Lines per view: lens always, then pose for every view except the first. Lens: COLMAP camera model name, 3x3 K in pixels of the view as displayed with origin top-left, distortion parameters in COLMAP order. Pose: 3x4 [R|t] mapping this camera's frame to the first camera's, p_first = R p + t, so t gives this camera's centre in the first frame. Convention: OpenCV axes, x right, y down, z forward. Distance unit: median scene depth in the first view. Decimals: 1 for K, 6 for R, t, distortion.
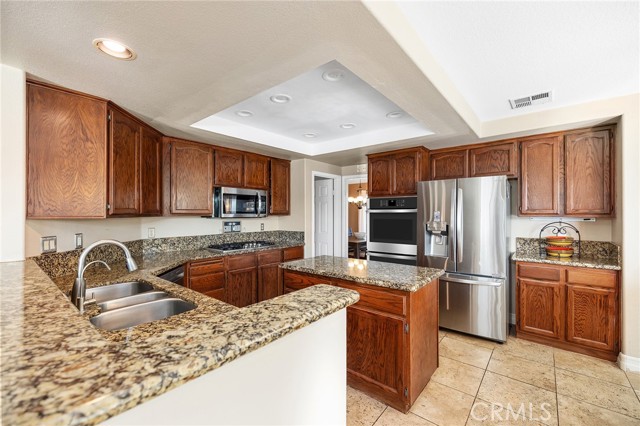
lens RADIAL K [[268.6, 0, 314.9], [0, 268.6, 211.7], [0, 0, 1]] dist [0.000862, 0.000375]
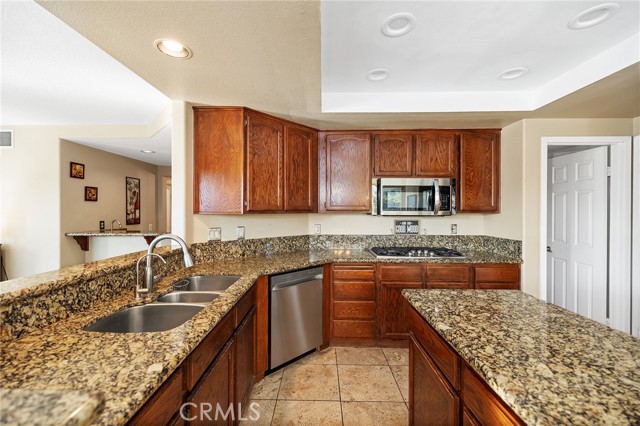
lens RADIAL K [[268.6, 0, 314.9], [0, 268.6, 211.7], [0, 0, 1]] dist [0.000862, 0.000375]
pose [[0.633995, 0.006872, -0.773306, 0.171759], [0.001883, 0.999944, 0.010430, 0.002074], [0.773335, -0.008069, 0.633947, 0.333394]]
